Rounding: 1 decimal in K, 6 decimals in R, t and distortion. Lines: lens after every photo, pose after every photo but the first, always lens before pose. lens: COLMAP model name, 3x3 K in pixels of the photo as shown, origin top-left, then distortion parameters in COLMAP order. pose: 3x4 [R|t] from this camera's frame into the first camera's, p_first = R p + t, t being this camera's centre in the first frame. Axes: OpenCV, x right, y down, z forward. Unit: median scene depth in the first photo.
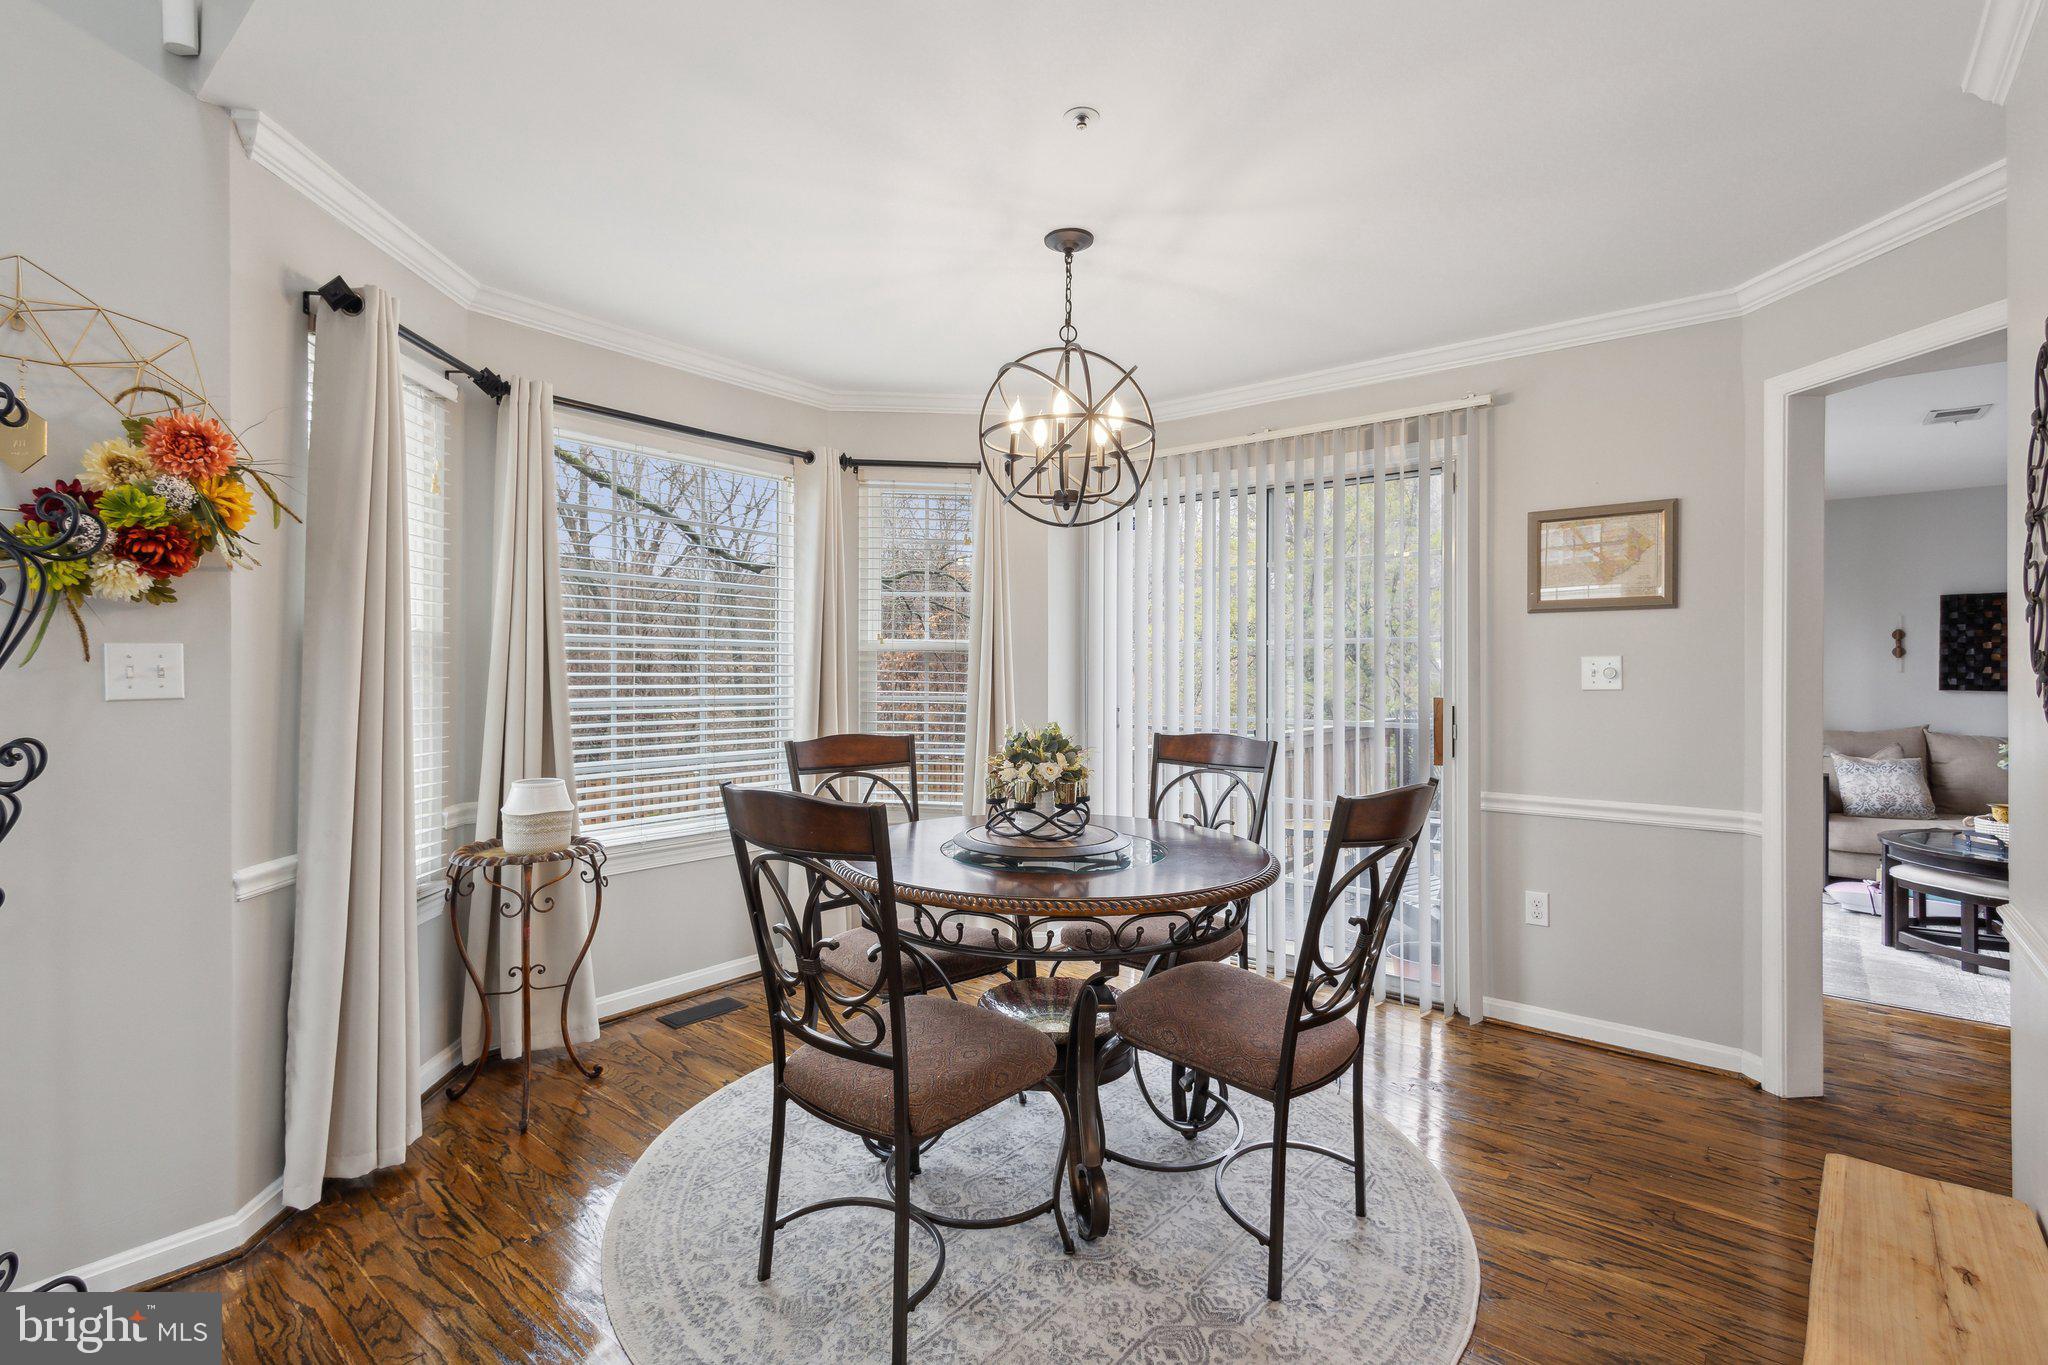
lens RADIAL K [[949.3, 0, 1021.6], [0, 949.3, 674.2], [0, 0, 1]] dist [0.015892, -0.003458]
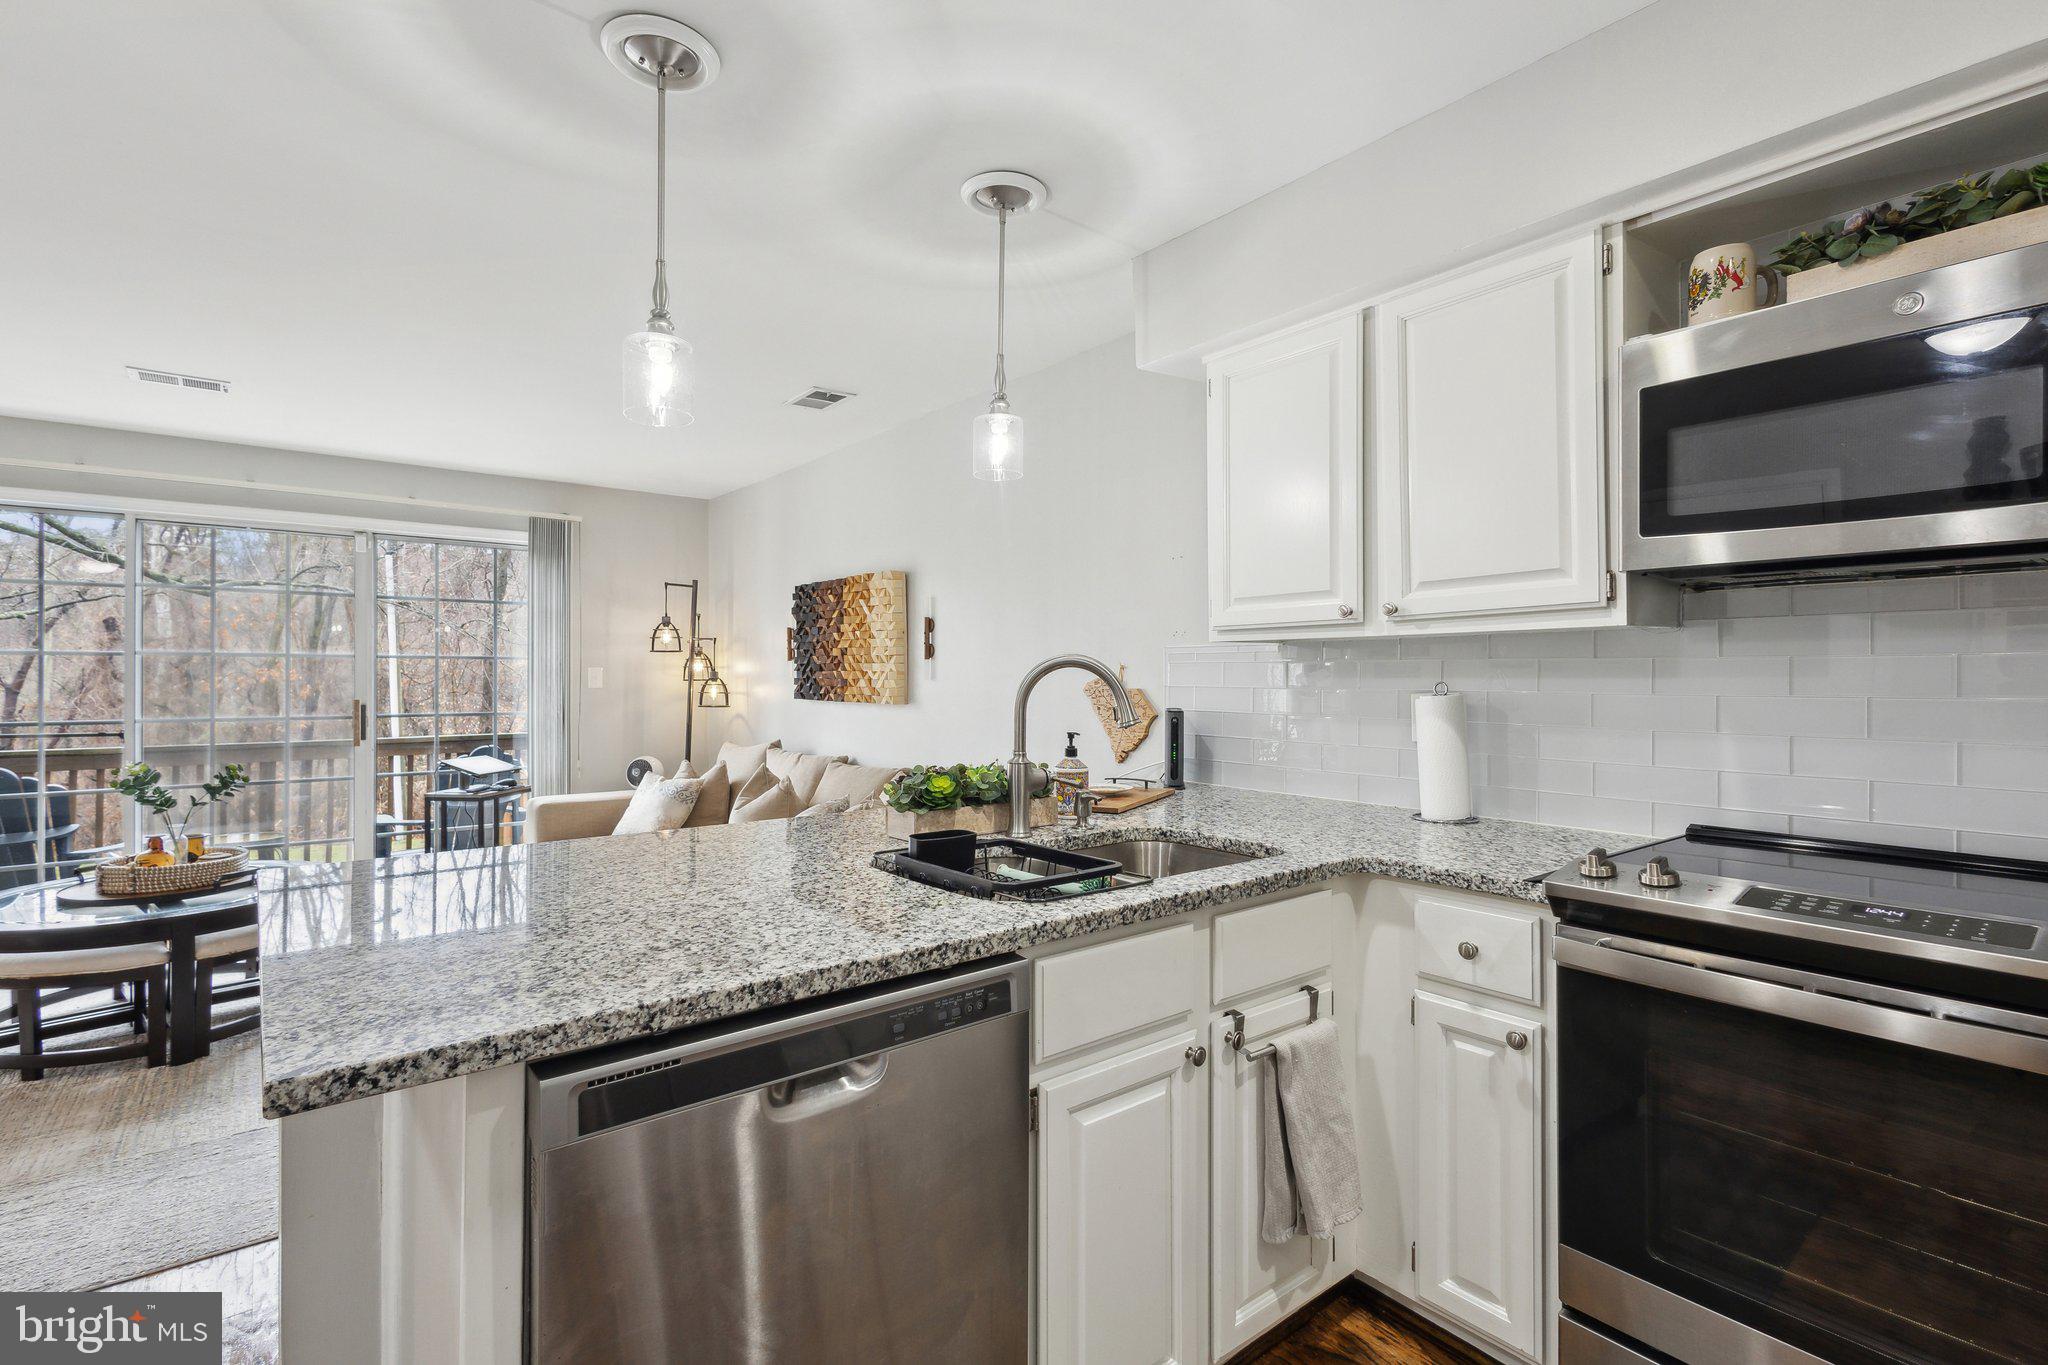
lens RADIAL K [[949.3, 0, 1019.2], [0, 949.3, 676.7], [0, 0, 1]] dist [0.015892, -0.003458]
pose [[0.976446, -0.004631, -0.215712, 1.353434], [0.004695, 0.999989, -0.000218, -0.001961], [0.215711, -0.000799, 0.976457, 0.233412]]
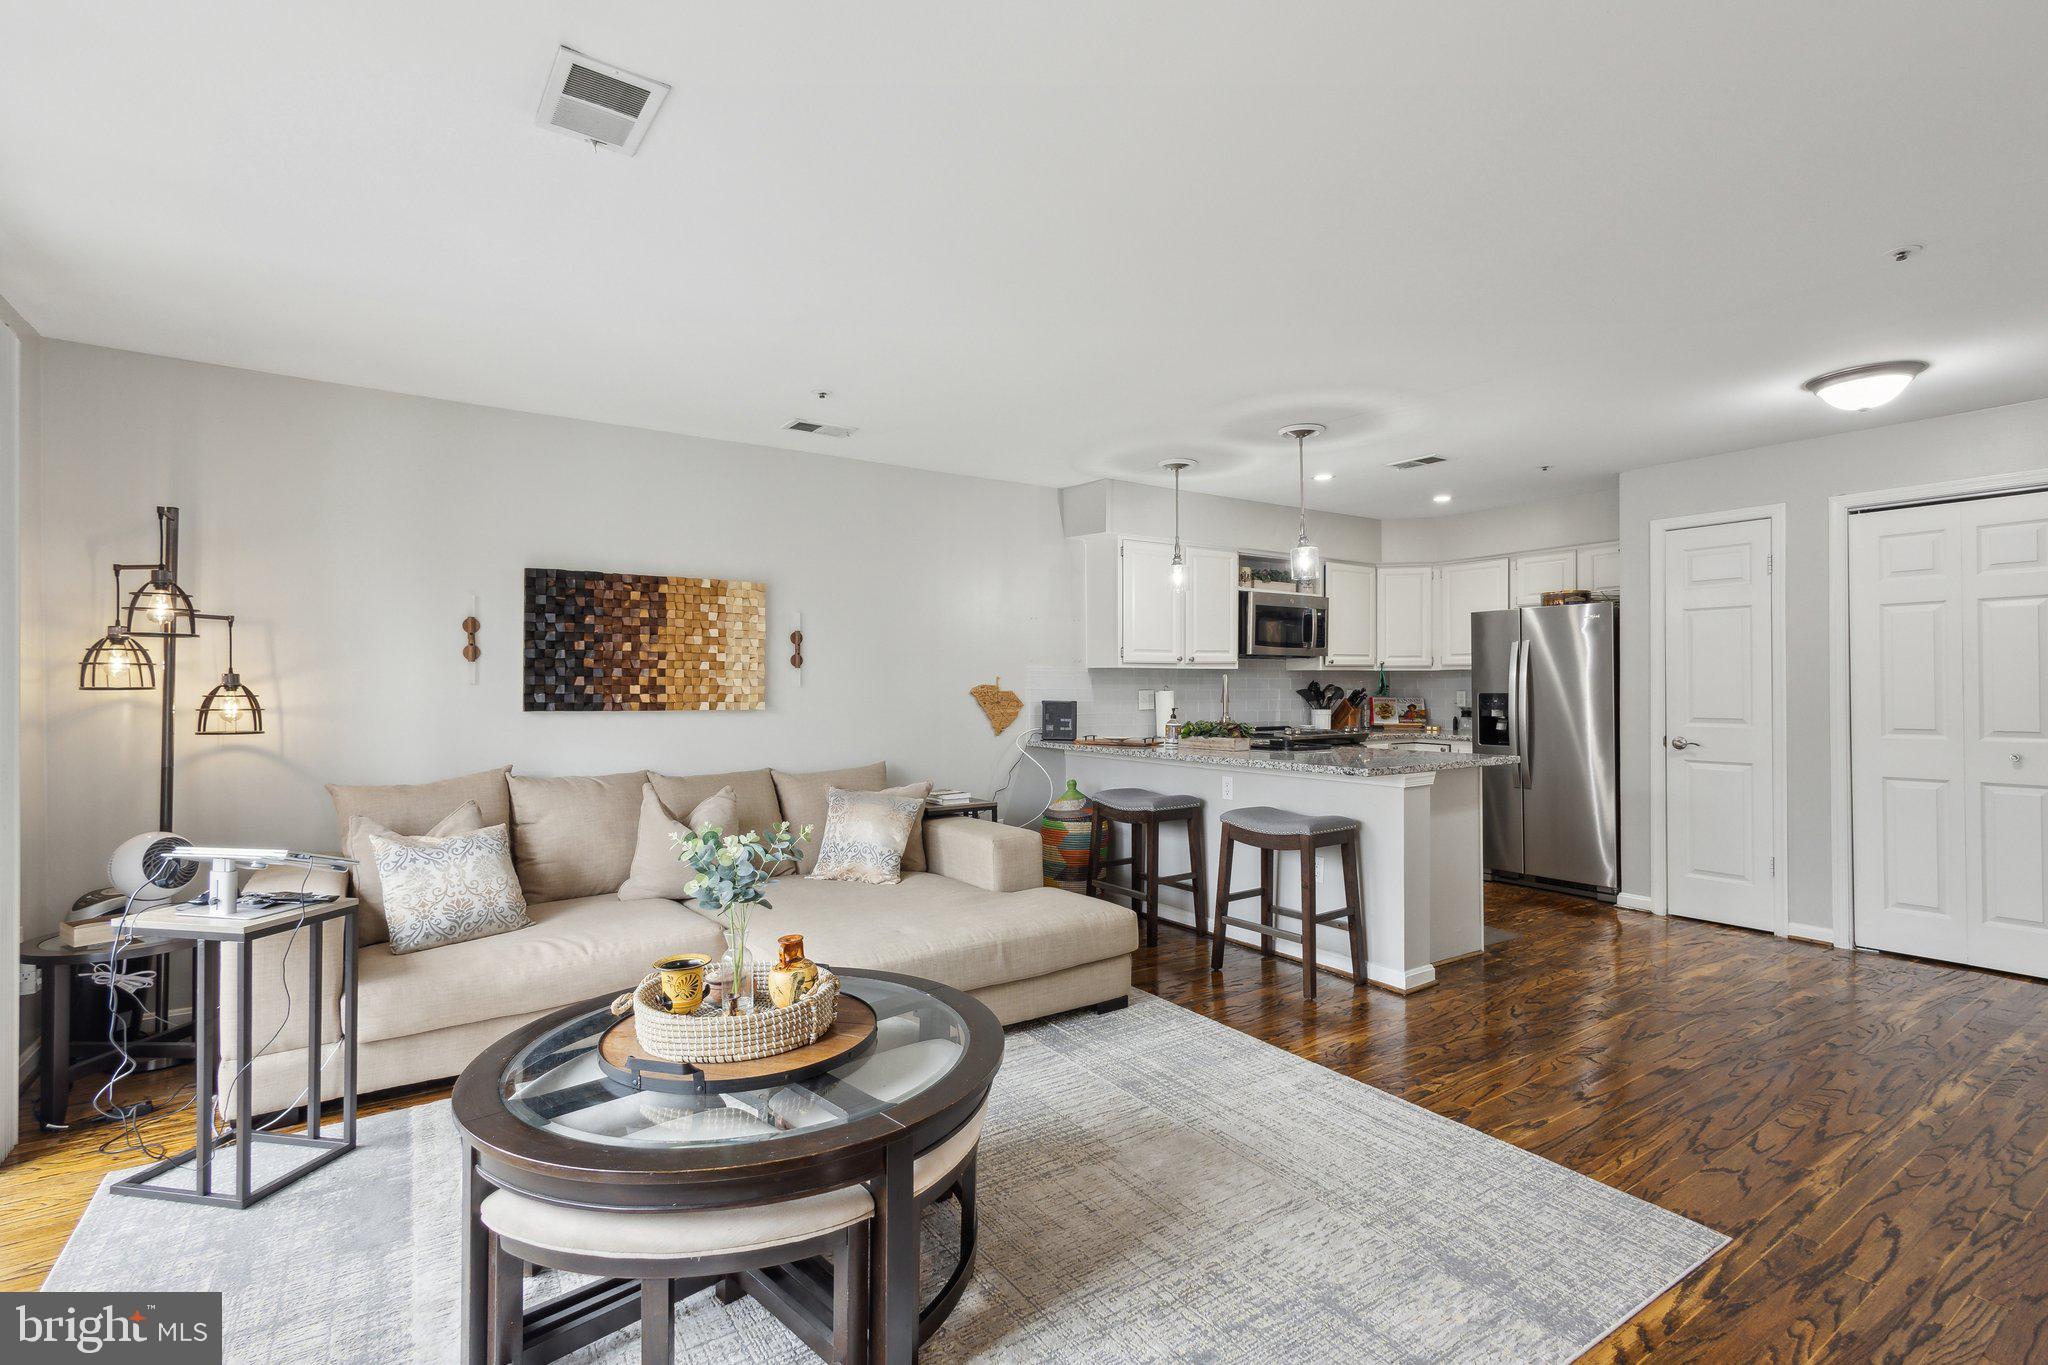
lens RADIAL K [[949.3, 0, 1022.6], [0, 949.3, 685.7], [0, 0, 1]] dist [0.015892, -0.003458]
pose [[0.284171, -0.004075, 0.958765, 0.433915], [0.001194, 0.999992, 0.003896, -0.003283], [-0.958773, 0.000038, 0.284173, 0.494872]]
